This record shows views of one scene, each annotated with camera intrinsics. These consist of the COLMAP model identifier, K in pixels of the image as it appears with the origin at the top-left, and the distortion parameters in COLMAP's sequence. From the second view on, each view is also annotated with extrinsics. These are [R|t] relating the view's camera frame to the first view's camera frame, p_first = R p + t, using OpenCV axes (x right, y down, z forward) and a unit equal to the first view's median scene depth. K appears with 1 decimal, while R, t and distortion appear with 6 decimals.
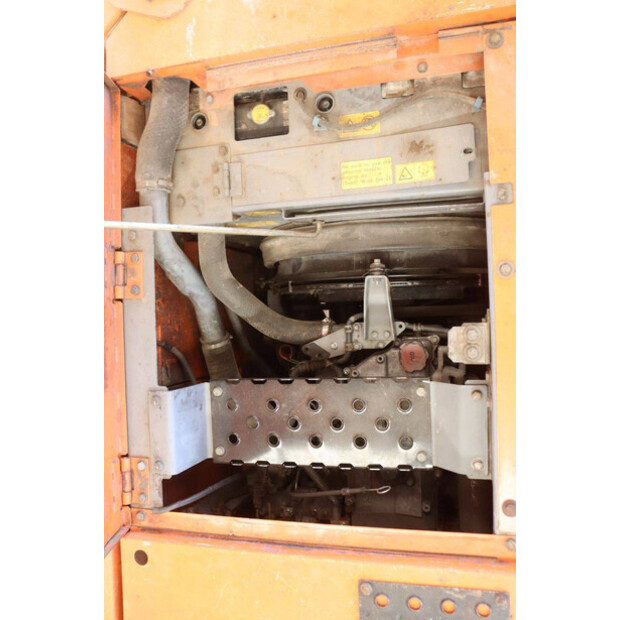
lens RADIAL K [[585.5, 0, 310.0], [0, 585.5, 310.0], [0, 0, 1]] dist [-0.074423, 0.020259]
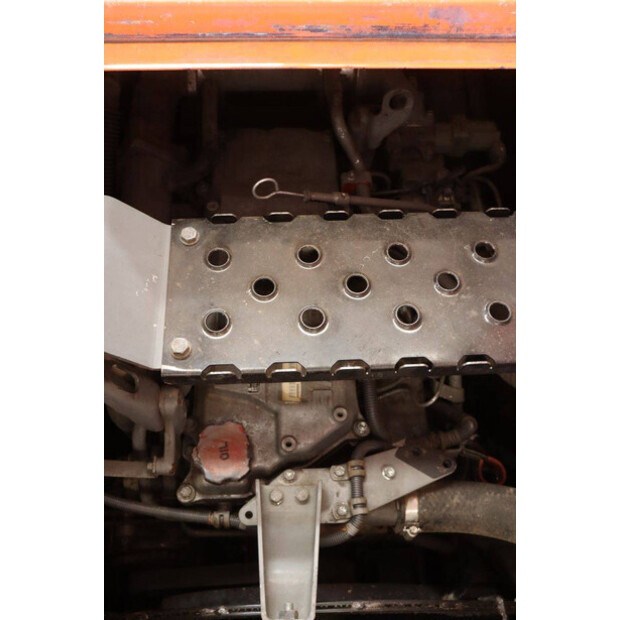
lens RADIAL K [[585.5, 0, 310.0], [0, 585.5, 310.0], [0, 0, 1]] dist [-0.074423, 0.020259]
pose [[-0.968265, 0.134649, 0.210551, -0.015259], [-0.008574, -0.859860, 0.510458, -0.069097], [0.249777, 0.492454, 0.833727, 0.530698]]
